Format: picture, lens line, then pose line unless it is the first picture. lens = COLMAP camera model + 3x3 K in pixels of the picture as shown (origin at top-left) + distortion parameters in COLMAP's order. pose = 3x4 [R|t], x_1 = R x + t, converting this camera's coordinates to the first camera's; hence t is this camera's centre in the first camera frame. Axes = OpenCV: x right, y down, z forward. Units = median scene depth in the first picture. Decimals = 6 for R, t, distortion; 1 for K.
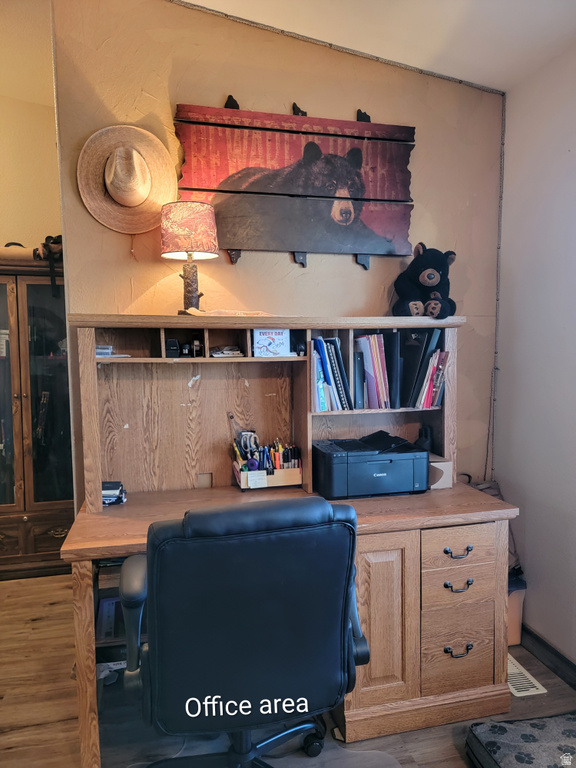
lens RADIAL K [[521.4, 0, 288.0], [0, 521.4, 384.0], [0, 0, 1]] dist [0.068941, 0.000730]
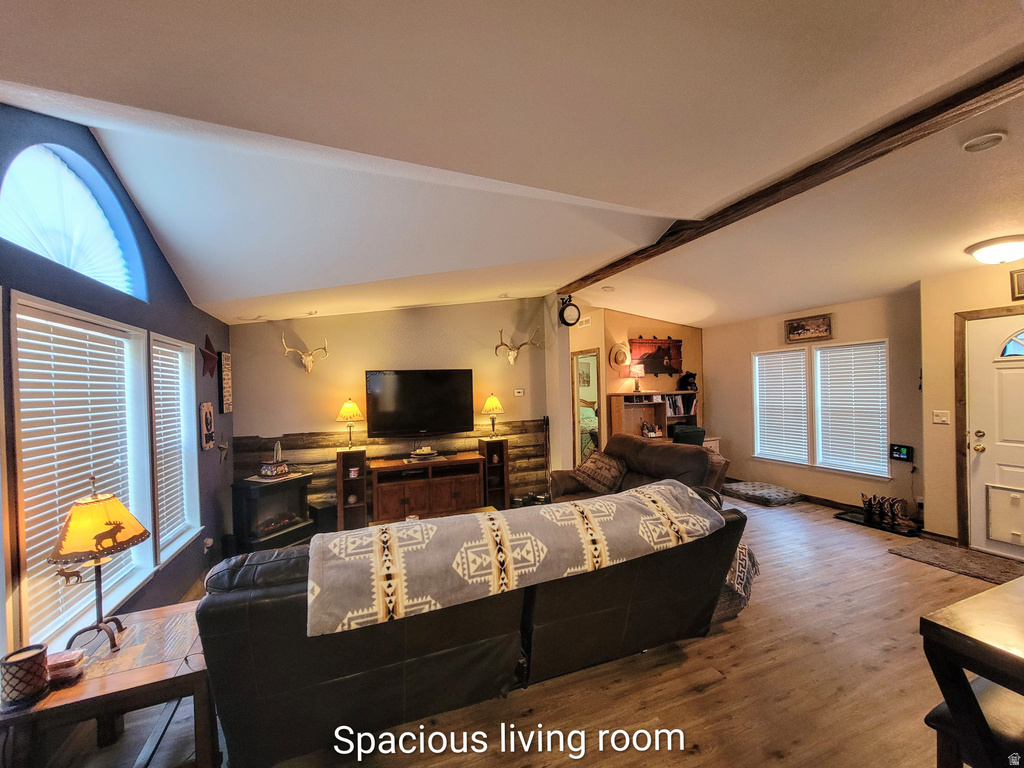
lens RADIAL K [[413.9, 0, 512.0], [0, 413.9, 384.0], [0, 0, 1]] dist [-0.000722, -0.000050]
pose [[0.991403, -0.023477, 0.128720, -1.435458], [0.033751, 0.996364, -0.078226, 0.018769], [-0.126415, 0.081898, 0.988591, -1.845340]]
